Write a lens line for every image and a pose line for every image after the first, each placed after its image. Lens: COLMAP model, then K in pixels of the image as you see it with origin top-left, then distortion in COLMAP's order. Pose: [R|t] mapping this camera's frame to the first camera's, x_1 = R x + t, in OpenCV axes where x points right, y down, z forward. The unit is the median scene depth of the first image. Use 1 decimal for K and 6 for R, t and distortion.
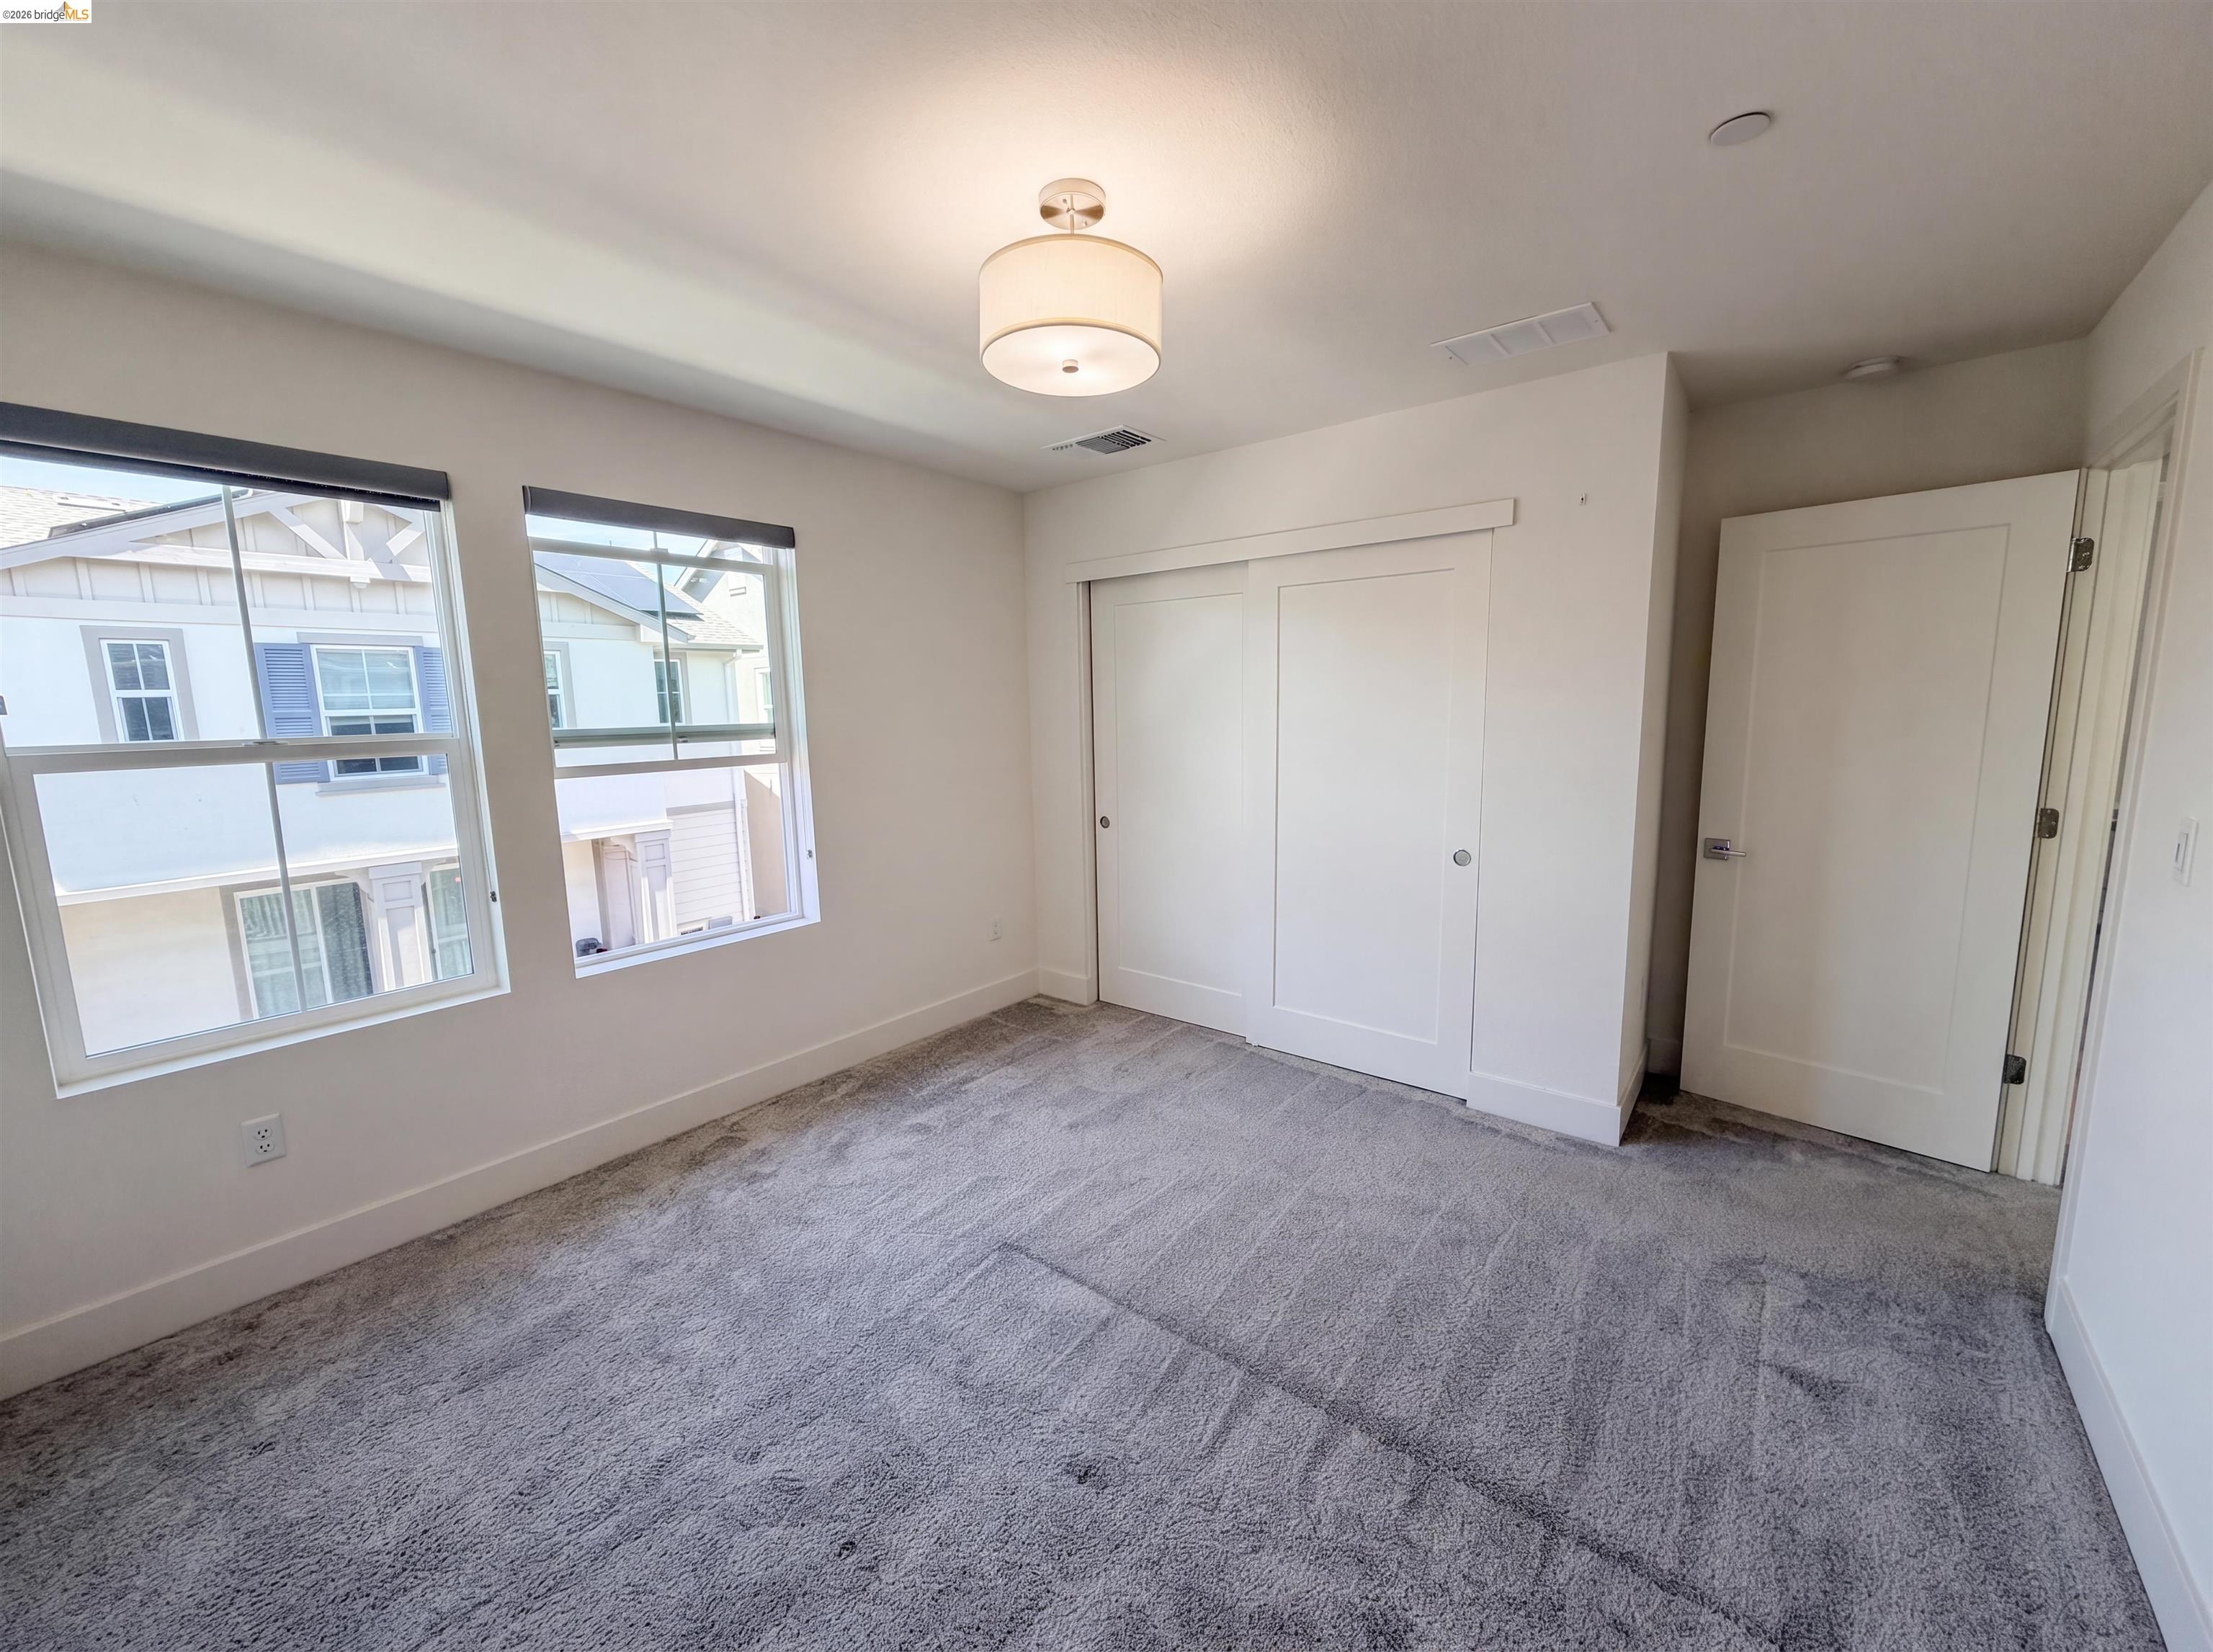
lens RADIAL K [[881.8, 0, 1091.0], [0, 881.8, 824.9], [0, 0, 1]] dist [-0.001871, 0.001655]
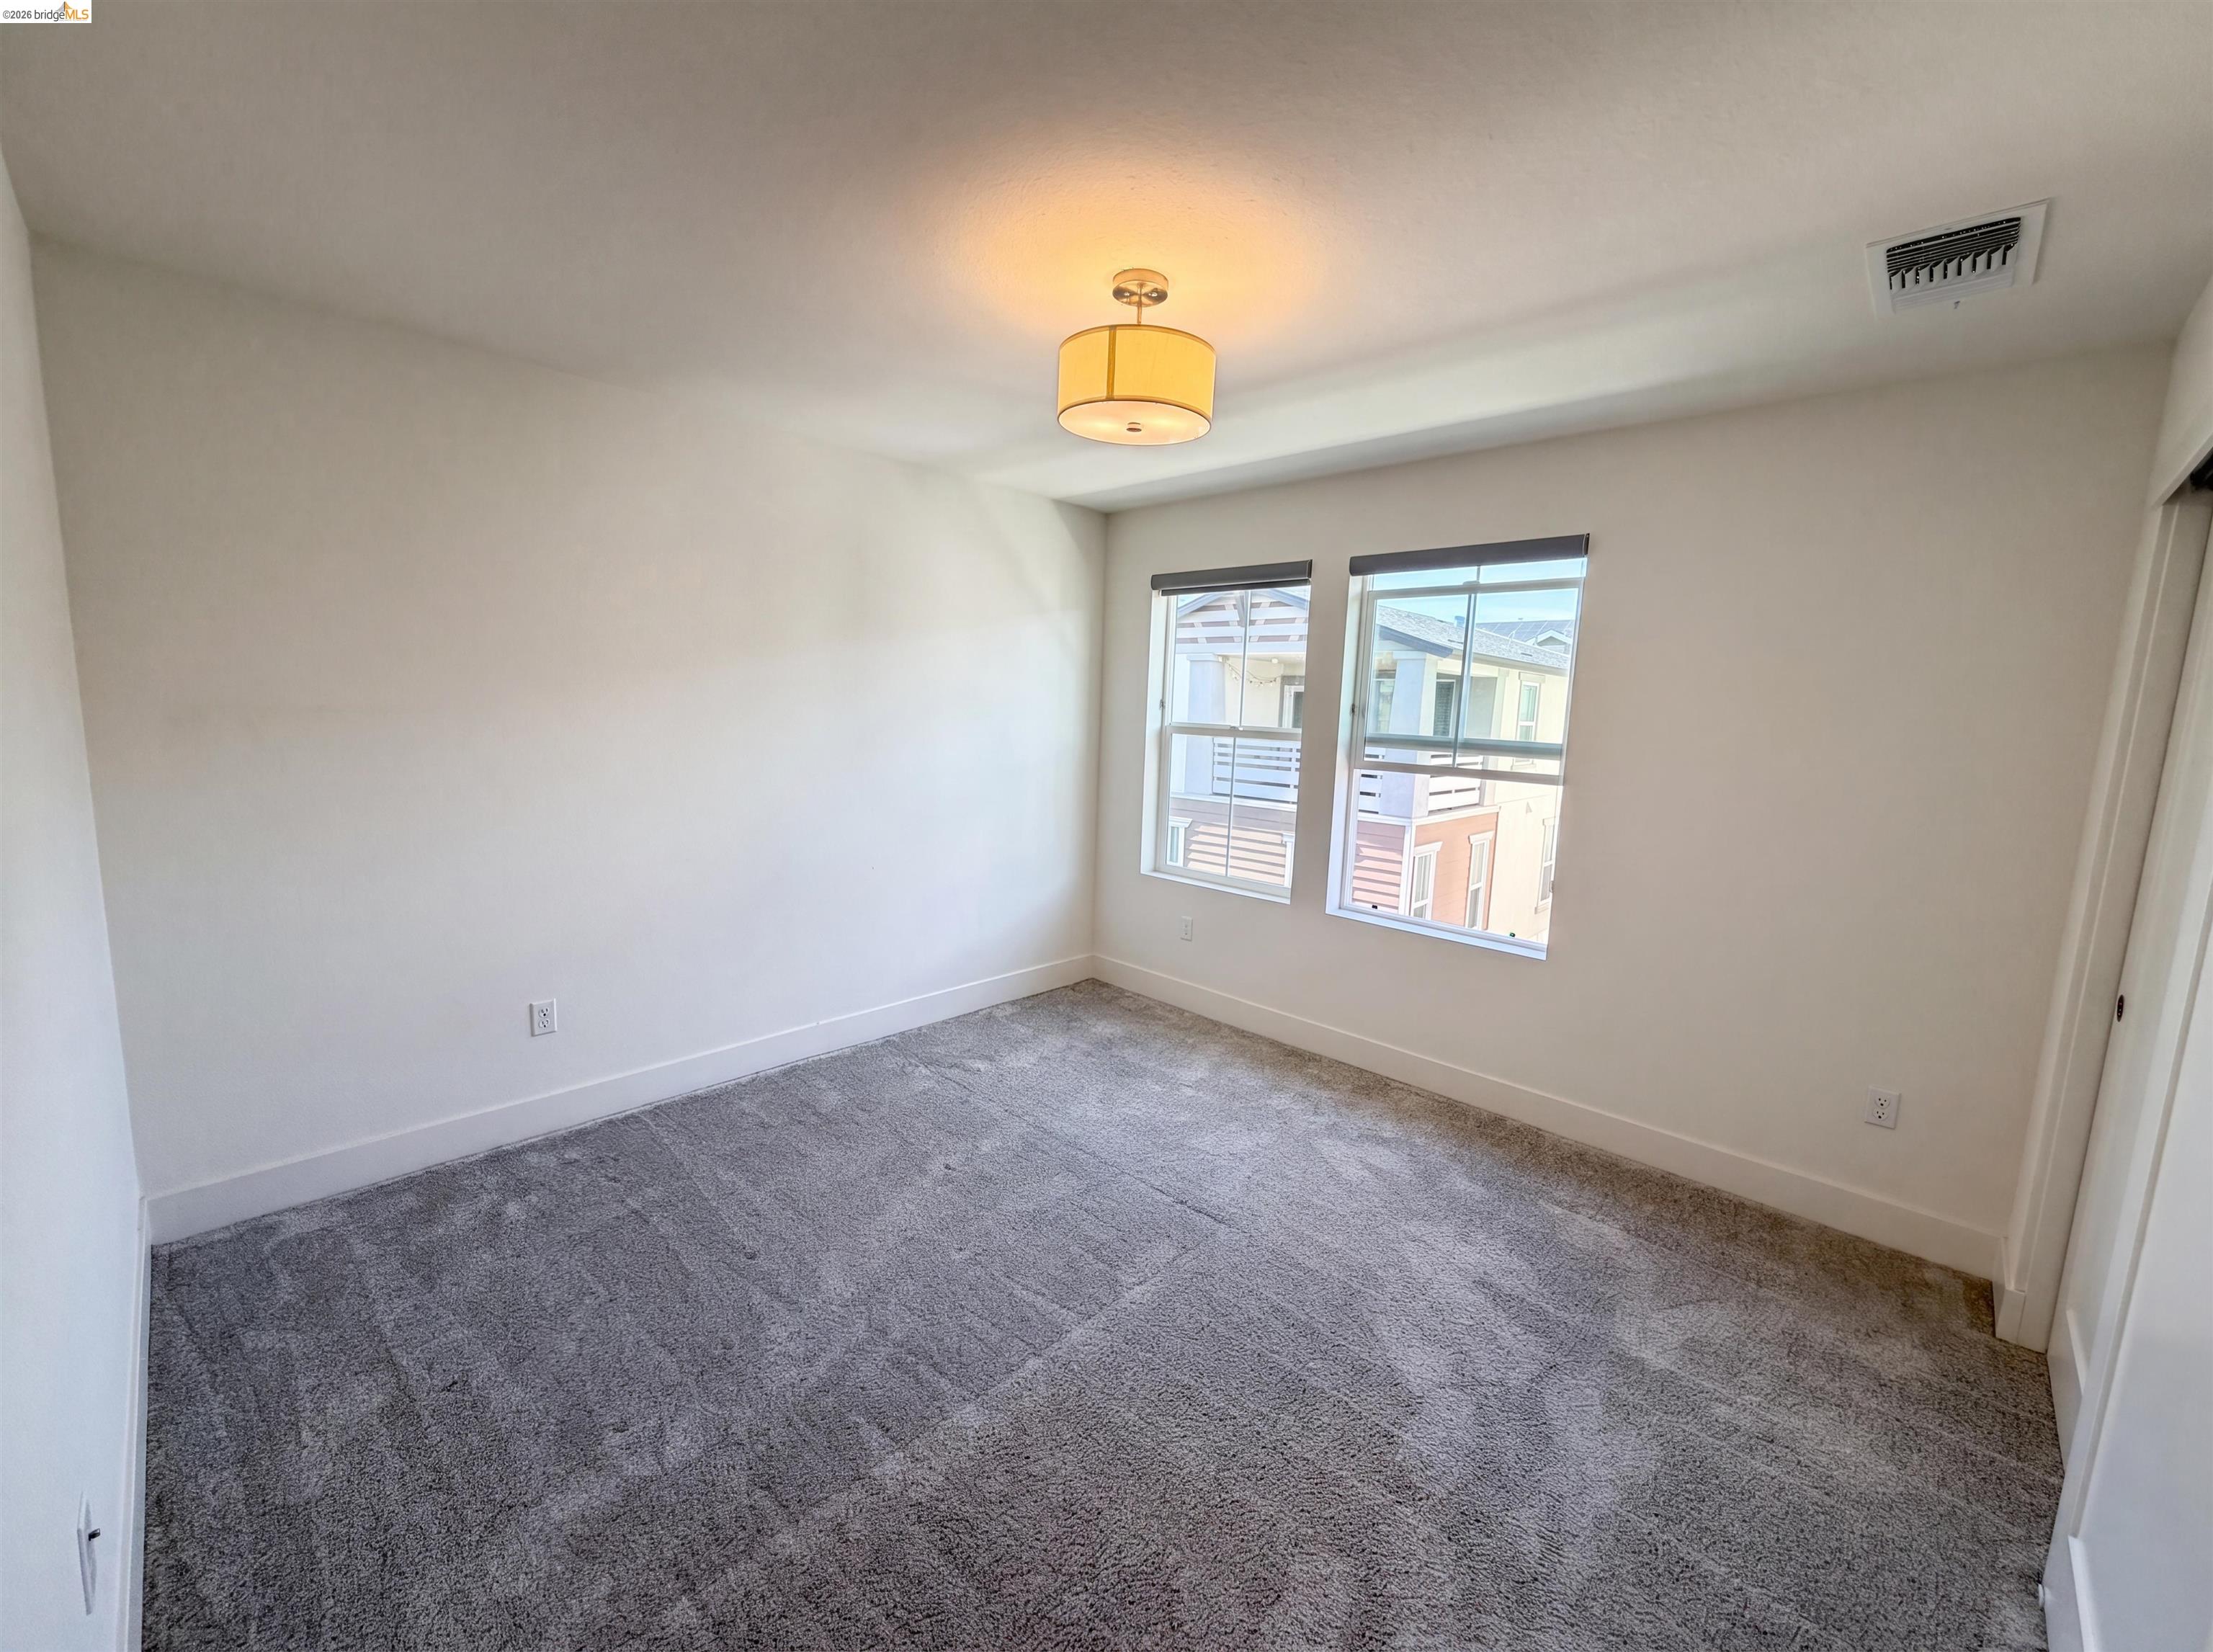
lens RADIAL K [[881.8, 0, 1118.4], [0, 881.8, 830.7], [0, 0, 1]] dist [-0.001871, 0.001655]
pose [[-0.083599, 0.157874, -0.983914, 0.687133], [-0.171798, 0.970303, 0.170287, -0.113348], [0.981579, 0.183270, -0.053994, 0.650866]]
